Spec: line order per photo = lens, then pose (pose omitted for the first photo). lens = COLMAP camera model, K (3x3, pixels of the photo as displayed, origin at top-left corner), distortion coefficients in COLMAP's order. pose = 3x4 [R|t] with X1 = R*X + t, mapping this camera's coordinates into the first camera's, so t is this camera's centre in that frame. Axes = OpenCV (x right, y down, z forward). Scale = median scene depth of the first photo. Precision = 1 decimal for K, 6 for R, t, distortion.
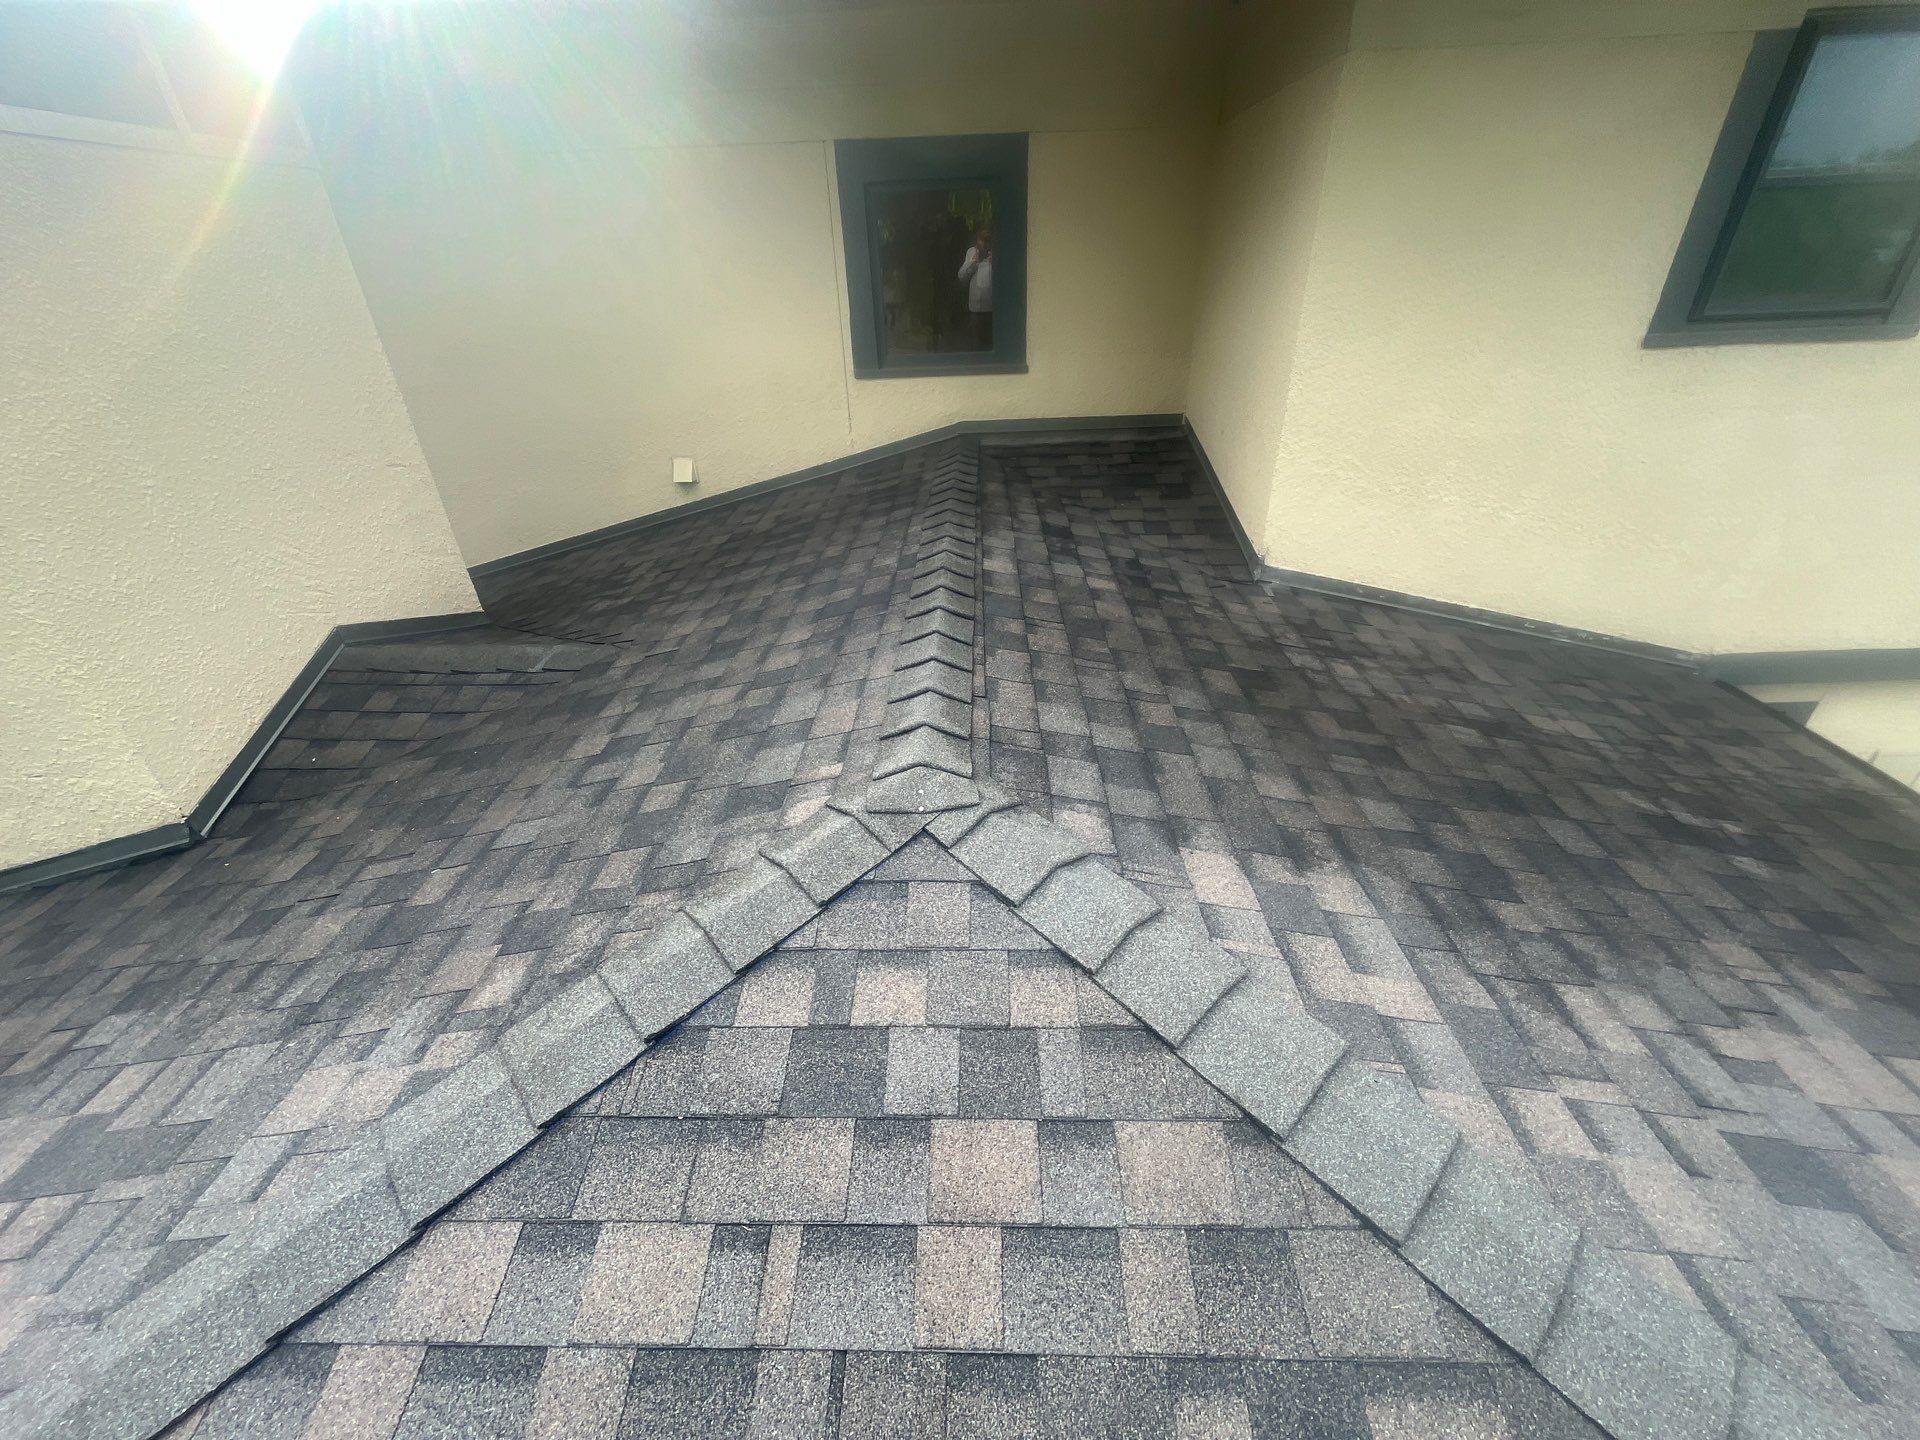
lens RADIAL K [[779.2, 0, 959.0], [0, 779.2, 716.1], [0, 0, 1]] dist [0.000600, -0.001768]
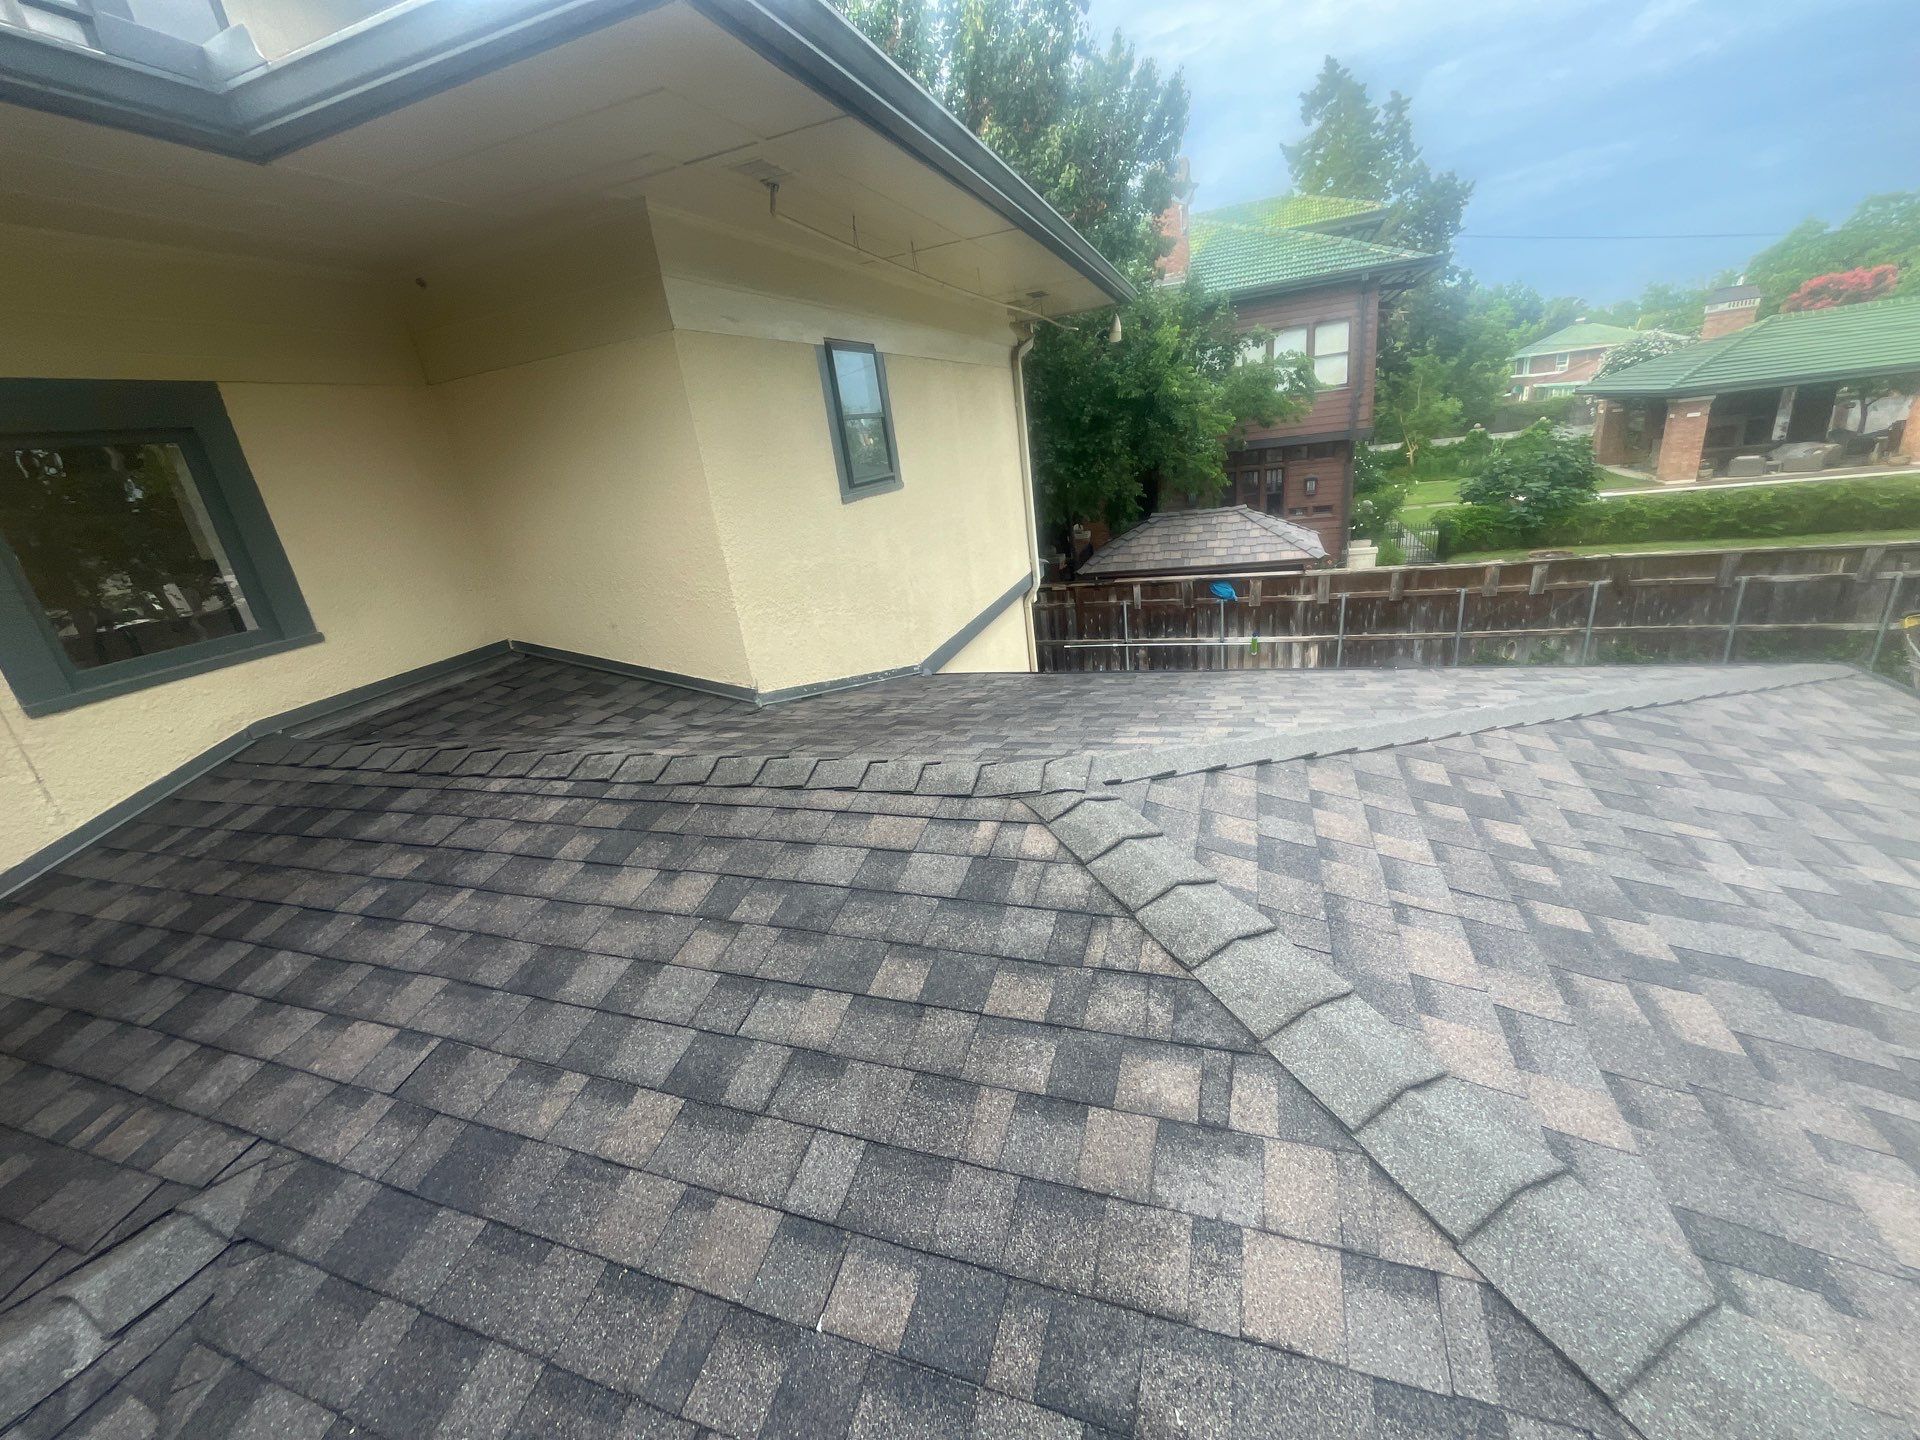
lens RADIAL K [[779.2, 0, 959.7], [0, 779.2, 705.6], [0, 0, 1]] dist [0.000600, -0.001768]
pose [[0.318739, -0.313615, 0.894456, -1.175448], [0.578366, 0.811982, 0.078597, -0.189470], [-0.750932, 0.492271, 0.440195, 0.503783]]
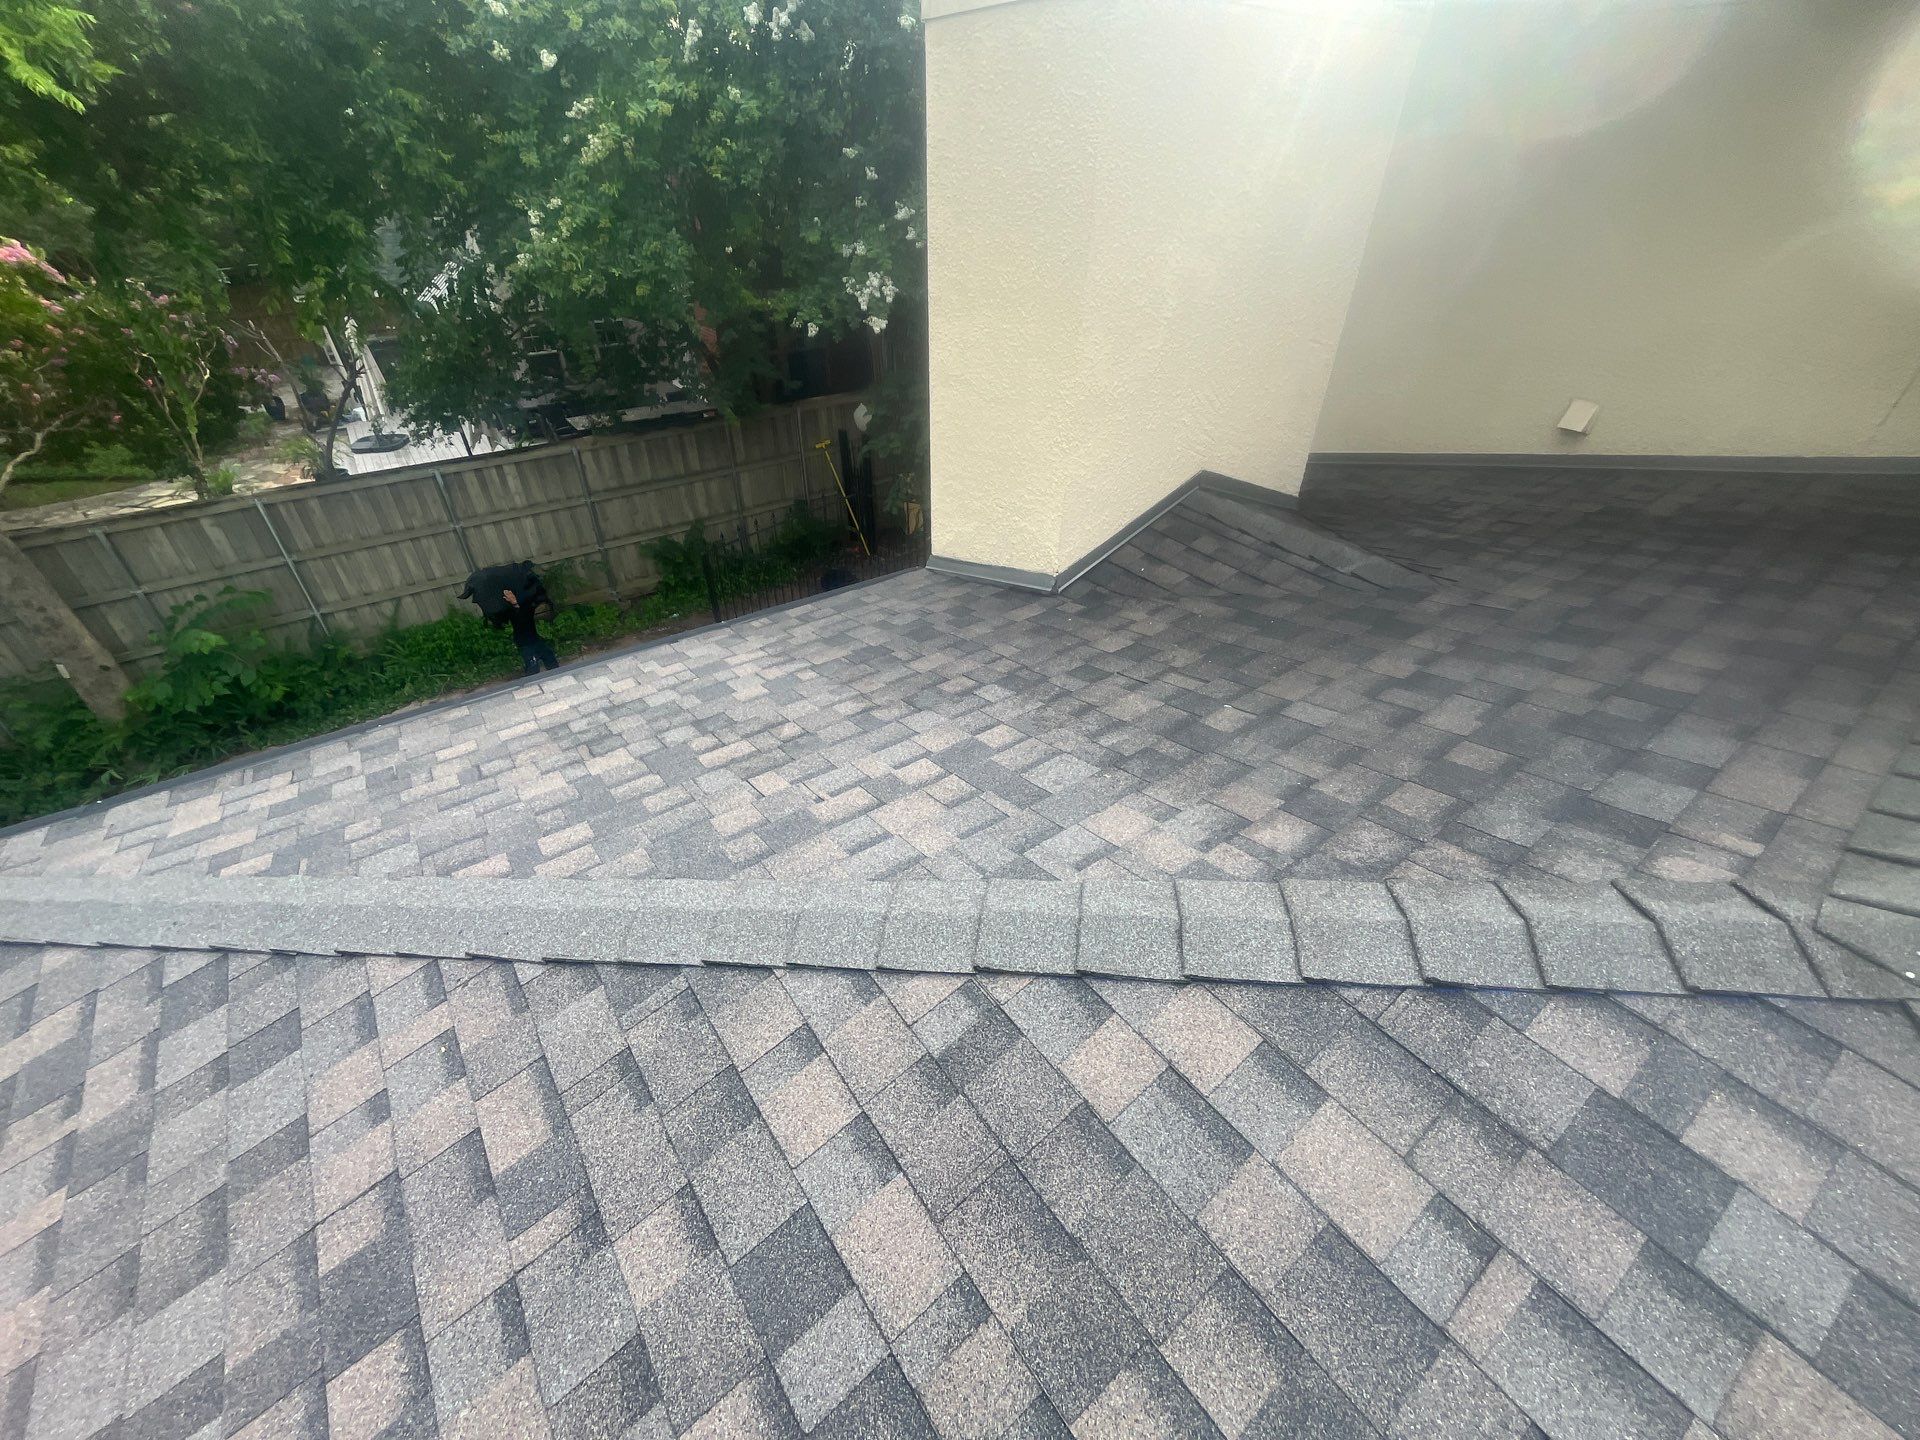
lens RADIAL K [[779.2, 0, 951.4], [0, 779.2, 717.4], [0, 0, 1]] dist [0.000600, -0.001768]
pose [[0.612194, 0.495365, -0.616306, -0.249063], [-0.432237, 0.862325, 0.263753, 0.102673], [0.662110, 0.104922, 0.742025, -0.109641]]
